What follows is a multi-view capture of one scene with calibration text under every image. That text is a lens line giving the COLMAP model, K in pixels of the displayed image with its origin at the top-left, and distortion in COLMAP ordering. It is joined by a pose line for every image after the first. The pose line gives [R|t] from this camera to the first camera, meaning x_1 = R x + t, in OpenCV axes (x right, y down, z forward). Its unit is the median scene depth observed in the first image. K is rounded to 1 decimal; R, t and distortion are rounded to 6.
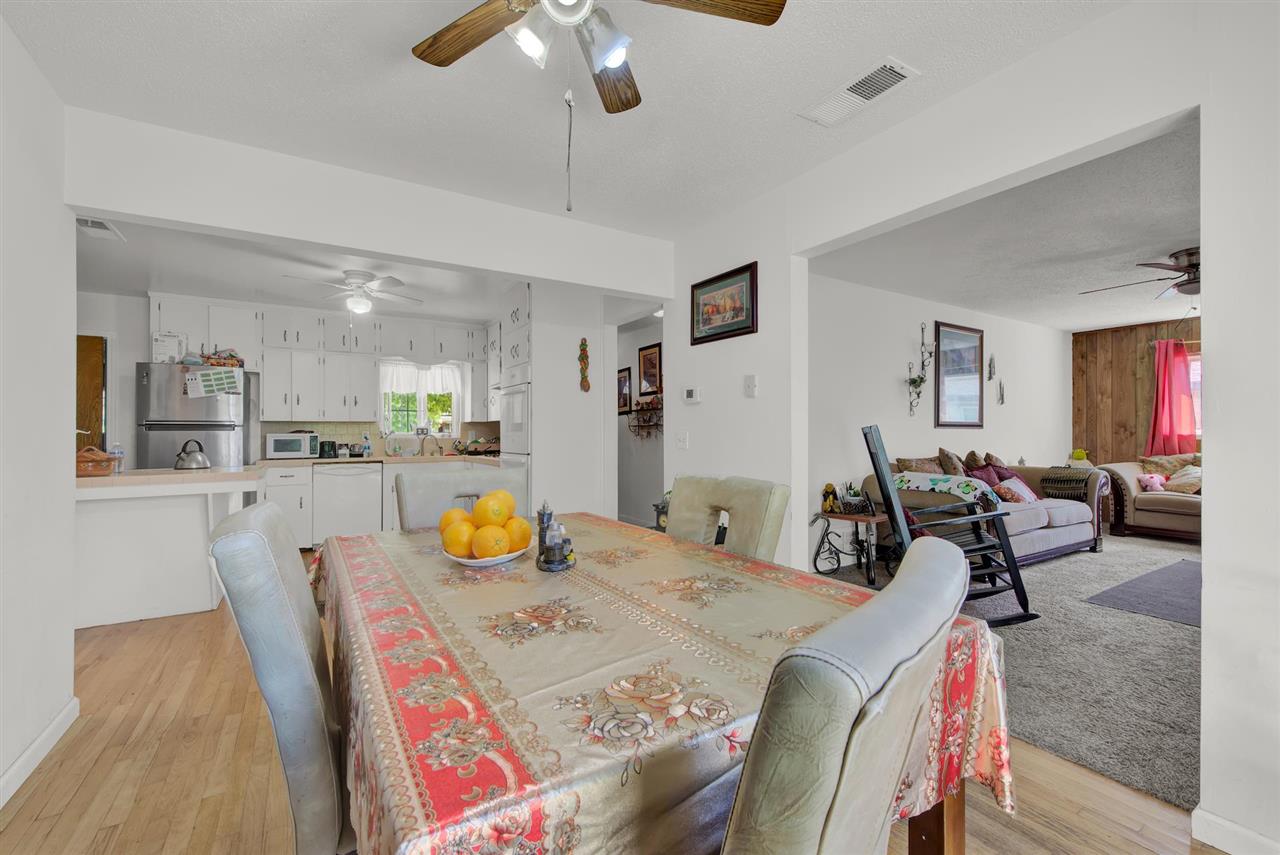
lens RADIAL K [[543.8, 0, 642.9], [0, 543.8, 432.6], [0, 0, 1]] dist [0.002240, -0.001246]
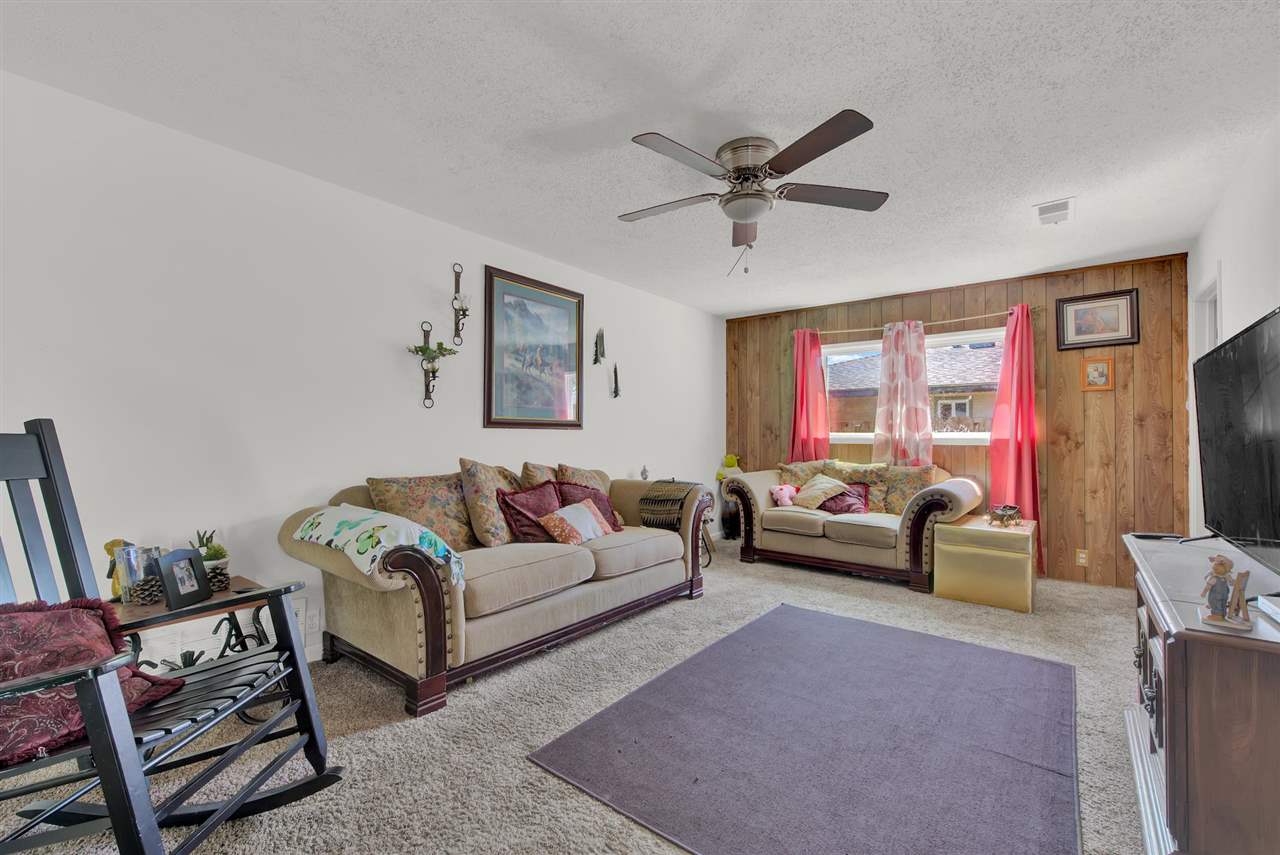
lens RADIAL K [[543.8, 0, 642.5], [0, 543.8, 428.4], [0, 0, 1]] dist [0.002240, -0.001246]
pose [[0.939972, 0.008374, 0.341150, 0.517942], [-0.004210, 0.999907, -0.012945, 0.000718], [-0.341226, 0.010732, 0.939920, 0.332208]]
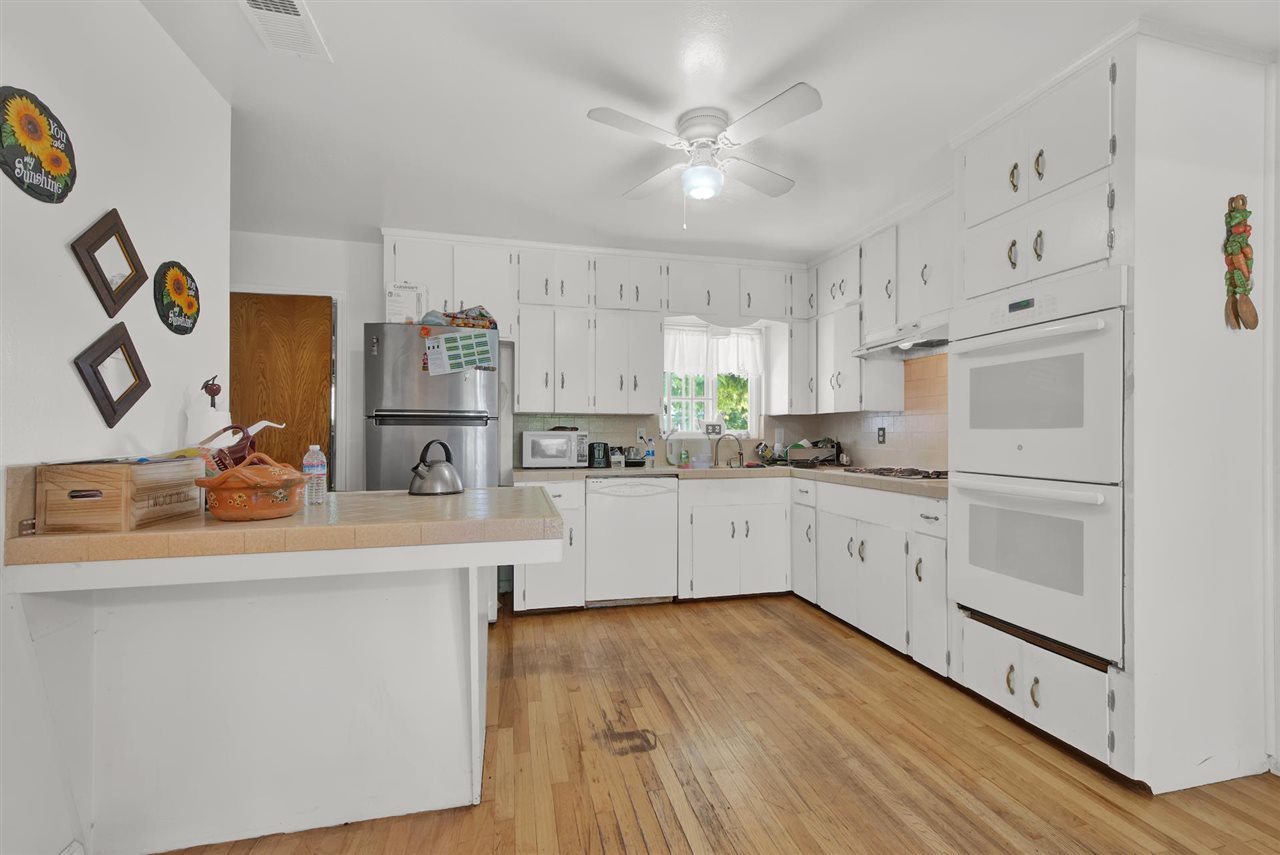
lens RADIAL K [[543.8, 0, 637.5], [0, 543.8, 431.3], [0, 0, 1]] dist [0.002240, -0.001246]
pose [[0.948111, 0.003734, -0.317919, -0.318788], [-0.004765, 0.999986, -0.002467, 0.003148], [0.317905, 0.003854, 0.948115, 0.376781]]
